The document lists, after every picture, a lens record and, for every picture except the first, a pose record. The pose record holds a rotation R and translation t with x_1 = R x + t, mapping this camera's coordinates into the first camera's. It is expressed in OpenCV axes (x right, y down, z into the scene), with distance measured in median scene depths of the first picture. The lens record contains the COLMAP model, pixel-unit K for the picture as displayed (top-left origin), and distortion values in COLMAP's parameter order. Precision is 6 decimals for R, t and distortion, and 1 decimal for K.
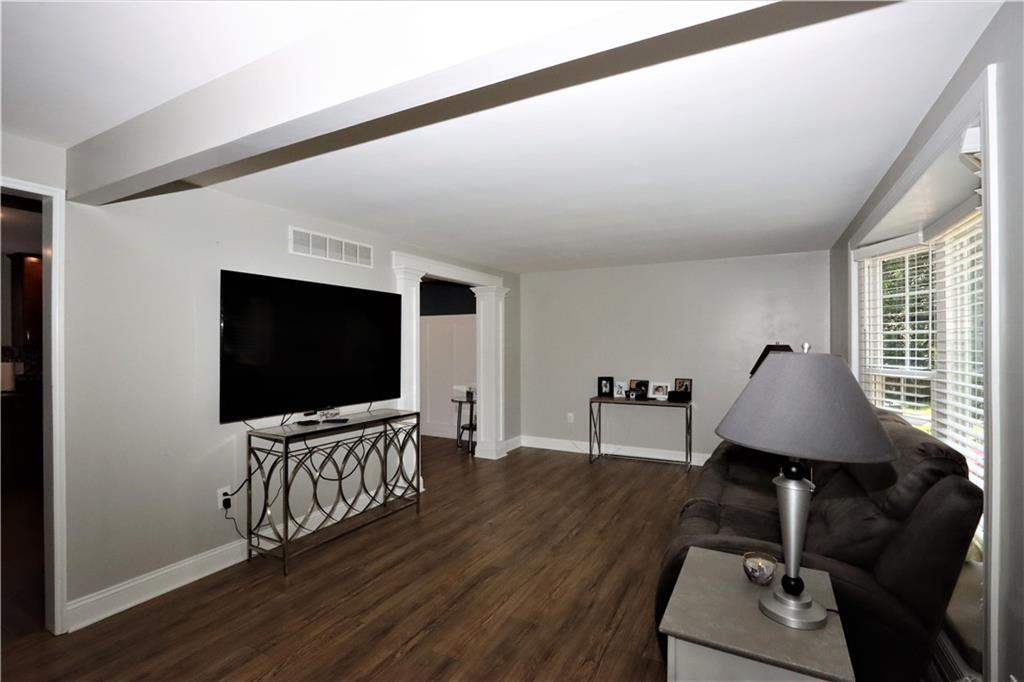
lens RADIAL K [[473.4, 0, 511.1], [0, 473.4, 342.7], [0, 0, 1]] dist [-0.013827, 0.000094]
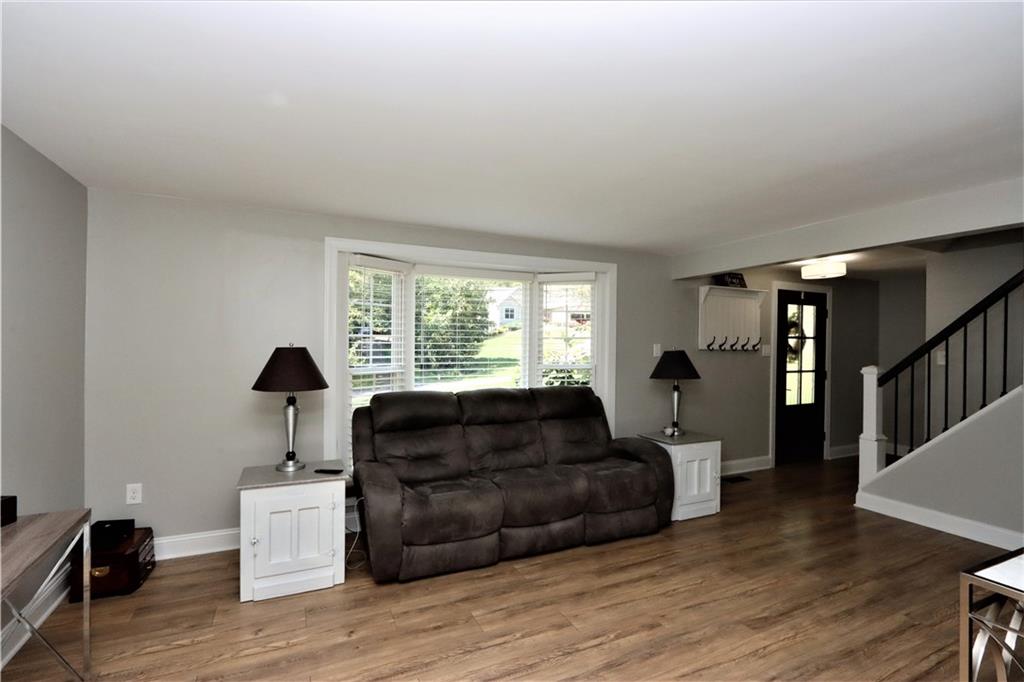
lens RADIAL K [[473.4, 0, 513.3], [0, 473.4, 343.1], [0, 0, 1]] dist [-0.013827, 0.000094]
pose [[-0.802105, -0.006233, 0.597151, -0.198075], [-0.008619, 0.999962, -0.001140, -0.006693], [-0.597121, -0.006061, -0.802128, 2.011720]]
